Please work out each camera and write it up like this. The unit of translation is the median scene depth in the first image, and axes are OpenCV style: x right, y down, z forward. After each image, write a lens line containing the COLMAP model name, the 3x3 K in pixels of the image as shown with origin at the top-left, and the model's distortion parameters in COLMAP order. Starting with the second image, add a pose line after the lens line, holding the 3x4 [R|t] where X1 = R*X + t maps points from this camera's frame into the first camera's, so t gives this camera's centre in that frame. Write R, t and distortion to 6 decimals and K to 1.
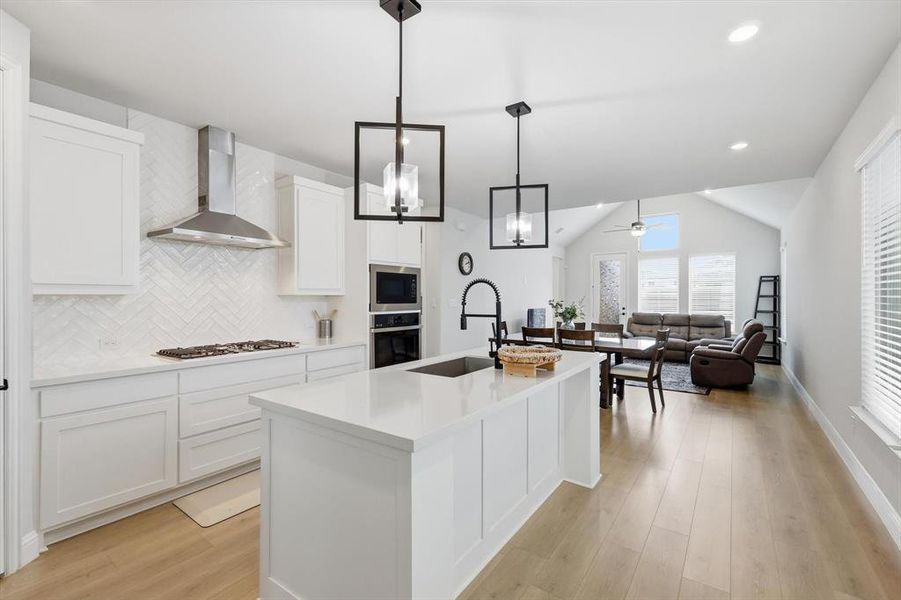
lens RADIAL K [[396.9, 0, 456.1], [0, 396.9, 297.8], [0, 0, 1]] dist [-0.002938, 0.000767]
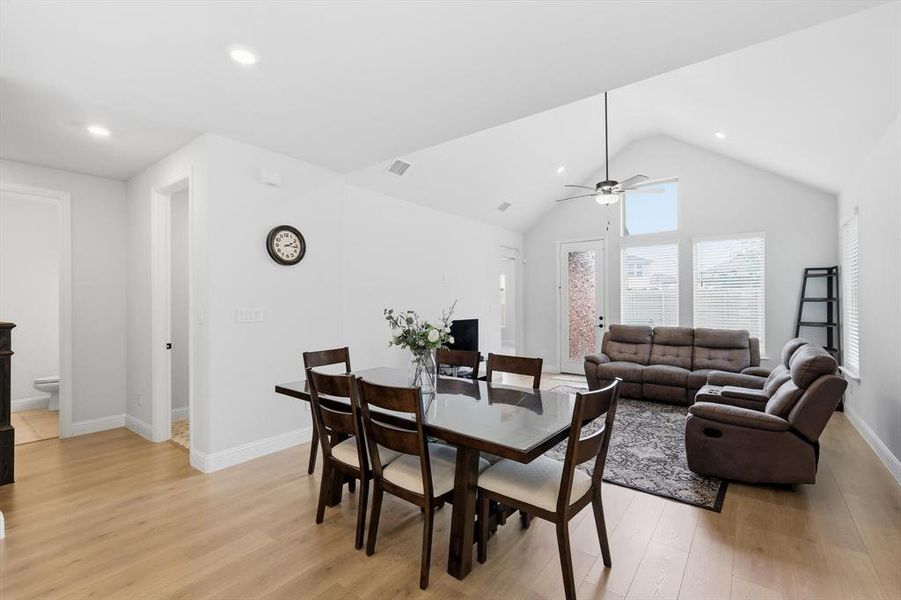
lens RADIAL K [[396.9, 0, 458.0], [0, 396.9, 300.7], [0, 0, 1]] dist [-0.002938, 0.000767]
pose [[0.999562, -0.004312, -0.029289, 0.234334], [0.004118, 0.999969, -0.006704, -0.000529], [0.029317, 0.006580, 0.999549, 0.357702]]
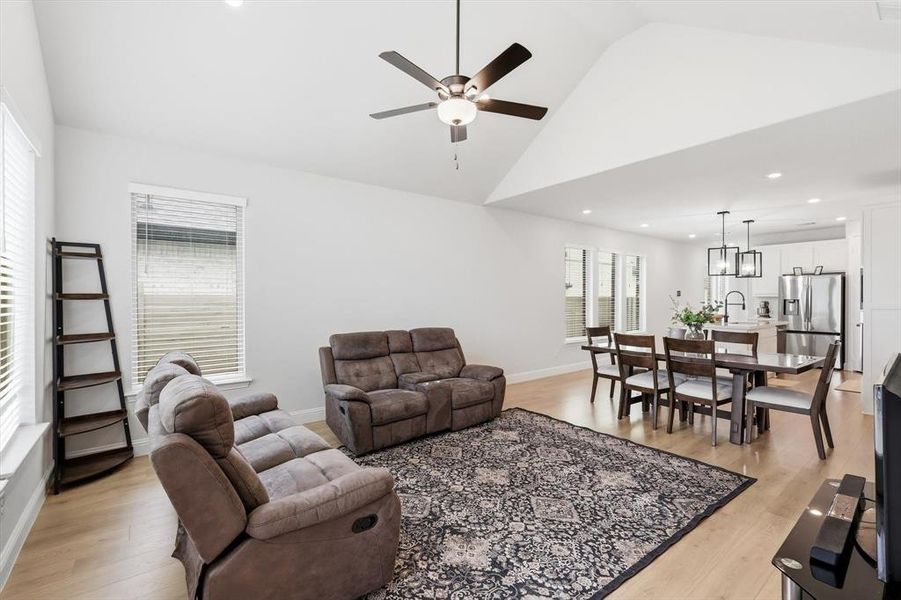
lens RADIAL K [[396.9, 0, 451.1], [0, 396.9, 298.8], [0, 0, 1]] dist [-0.002938, 0.000767]
pose [[-0.956881, 0.002215, 0.290472, 0.352490], [0.002977, 0.999993, 0.002182, -0.000846], [-0.290465, 0.002953, -0.956881, 1.288035]]
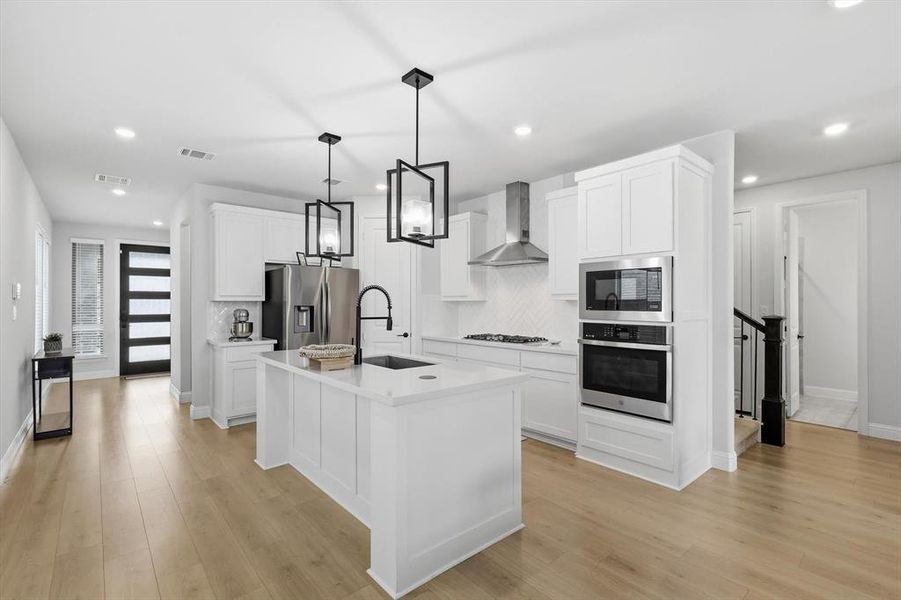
lens RADIAL K [[396.9, 0, 434.9], [0, 396.9, 303.0], [0, 0, 1]] dist [-0.002938, 0.000767]
pose [[-0.239398, 0.003704, -0.970915, 0.345968], [-0.000678, 0.999992, 0.003982, -0.000908], [0.970921, 0.001612, -0.239393, 0.443609]]
